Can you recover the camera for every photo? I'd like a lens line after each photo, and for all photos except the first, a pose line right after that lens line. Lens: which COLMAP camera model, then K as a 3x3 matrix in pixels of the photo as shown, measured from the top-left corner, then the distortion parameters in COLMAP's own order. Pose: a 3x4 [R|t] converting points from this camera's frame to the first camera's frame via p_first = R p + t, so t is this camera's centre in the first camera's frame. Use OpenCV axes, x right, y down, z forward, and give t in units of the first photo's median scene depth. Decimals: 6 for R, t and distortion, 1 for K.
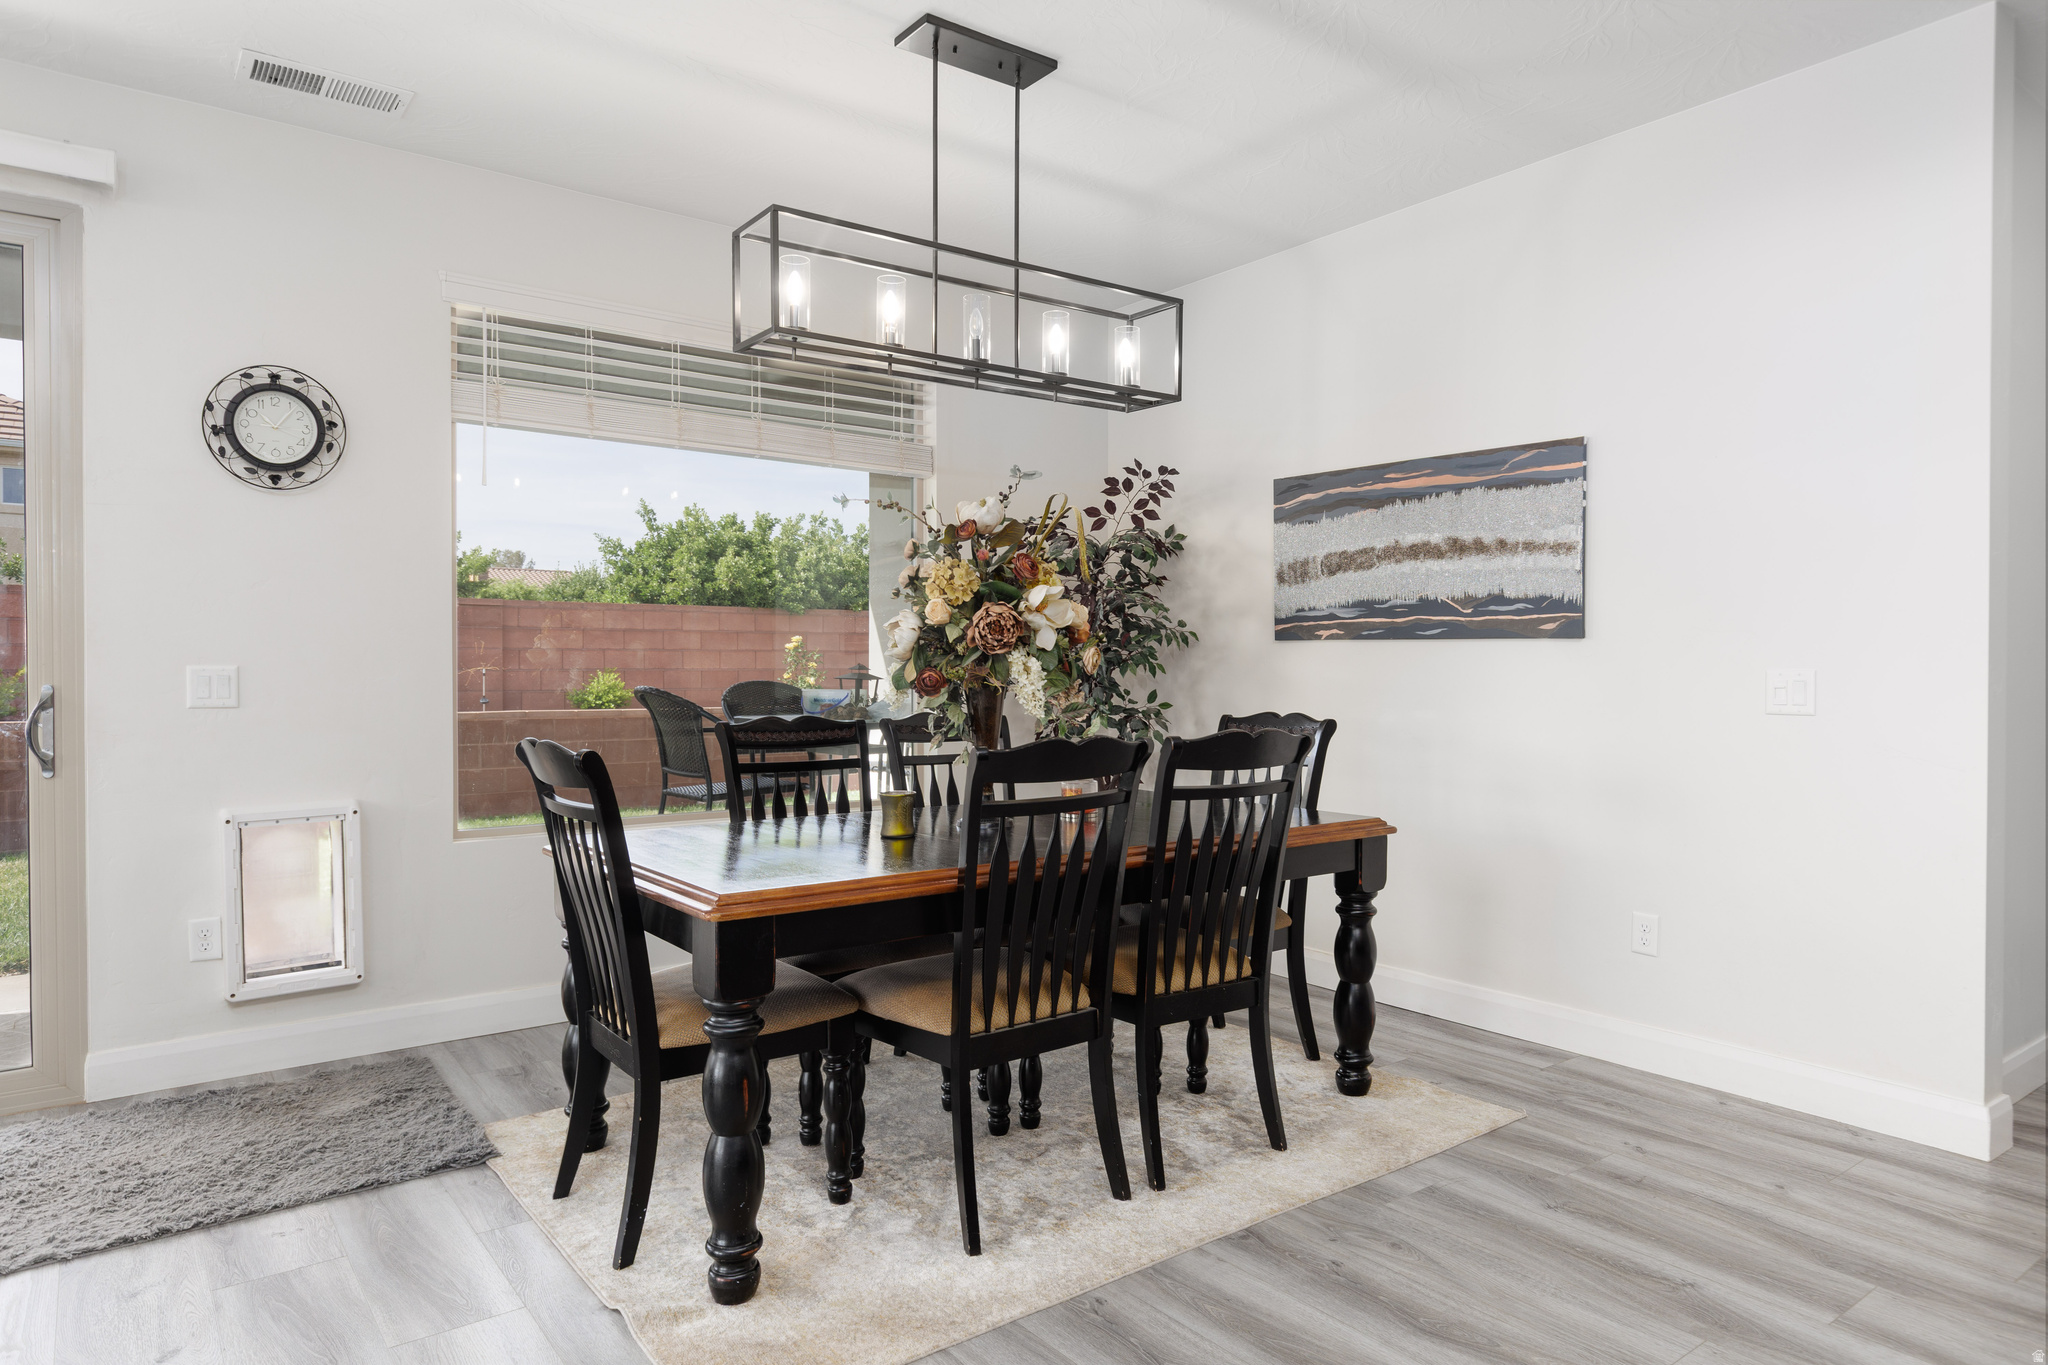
lens RADIAL K [[1237.1, 0, 1039.2], [0, 1237.1, 673.4], [0, 0, 1]] dist [0.001145, -0.000576]
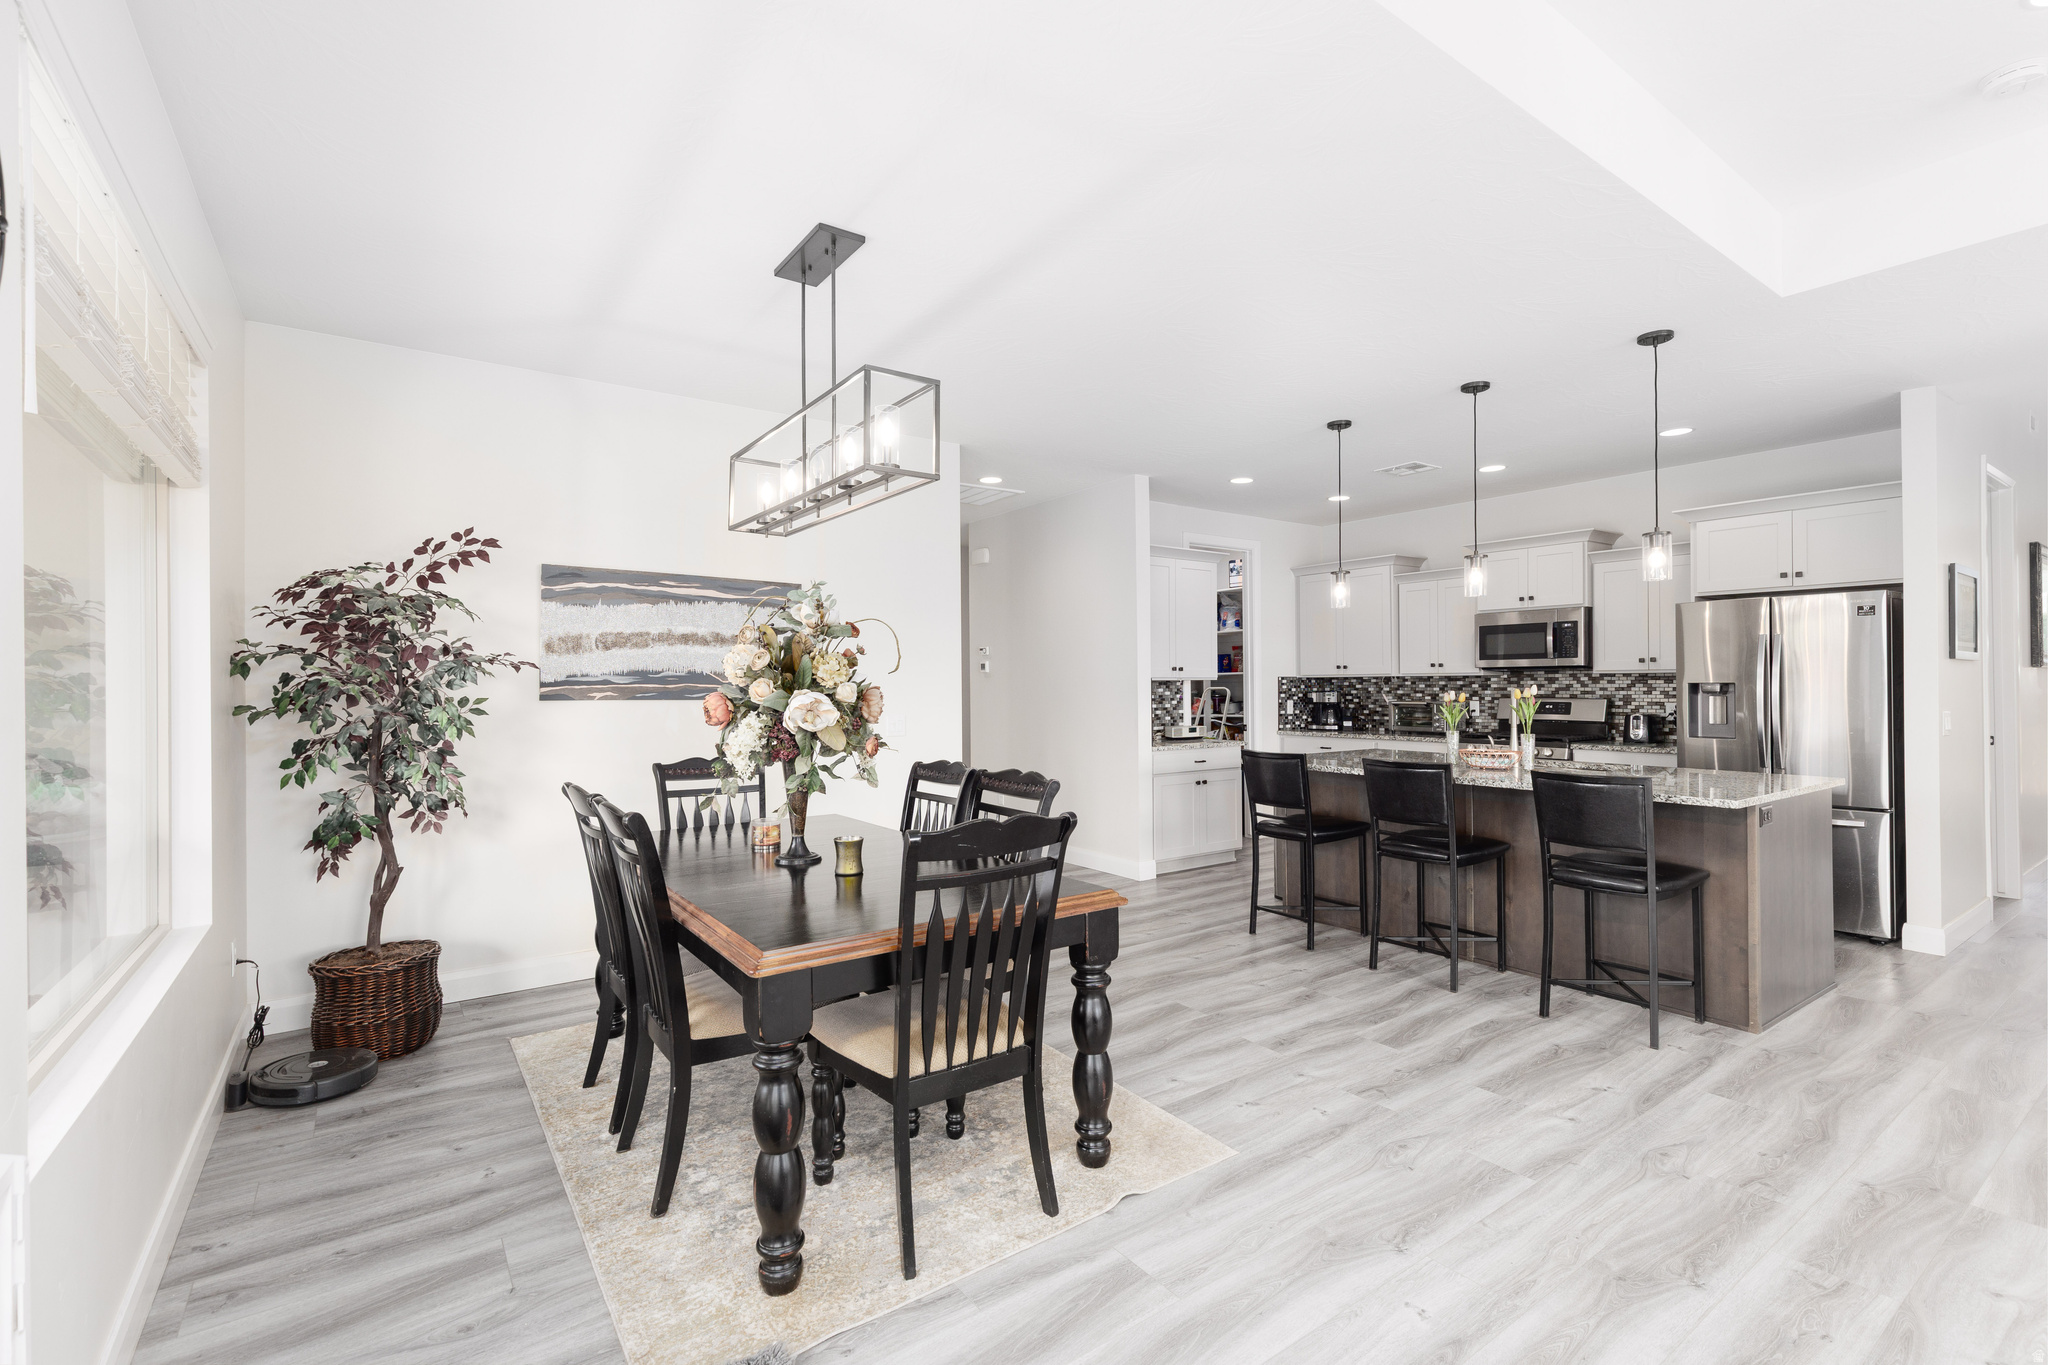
lens RADIAL K [[909.1, 0, 1029.6], [0, 909.1, 681.8], [0, 0, 1]] dist [0.004650, -0.000208]
pose [[0.022759, 0.001092, 0.999740, -0.868550], [0.013352, 0.999910, -0.001396, -0.048747], [-0.999652, 0.013380, 0.022742, 0.675781]]
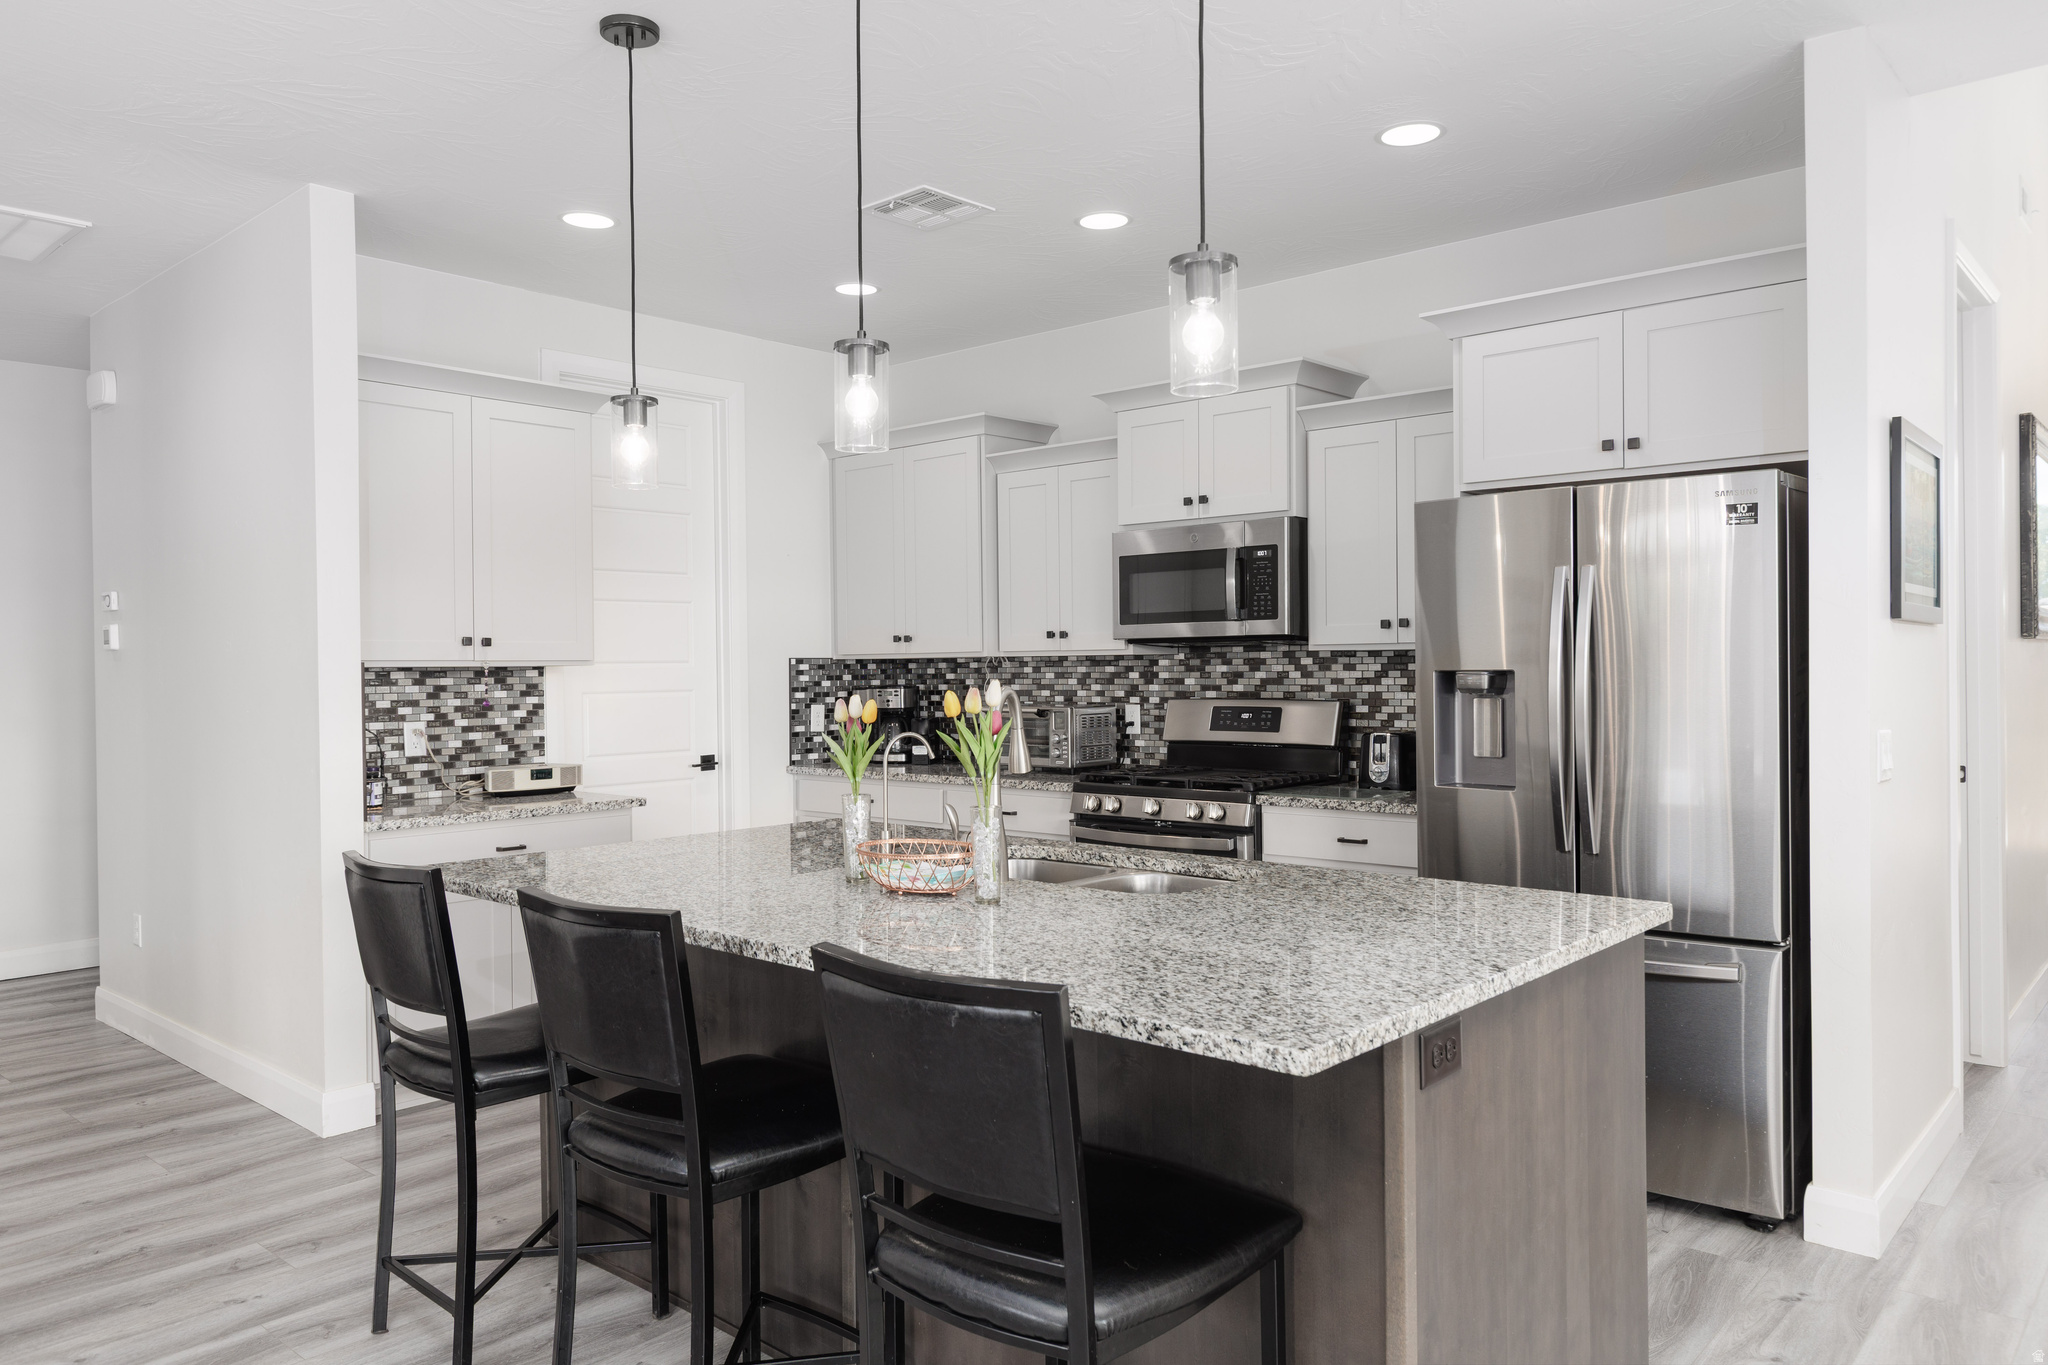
lens RADIAL K [[1391.8, 0, 1029.3], [0, 1391.8, 676.6], [0, 0, 1]] dist [-0.000745, 0.000918]
pose [[-0.197729, -0.007830, 0.980225, -0.349435], [0.016895, 0.999792, 0.011395, -0.047743], [-0.980111, 0.018814, -0.197556, 0.156506]]
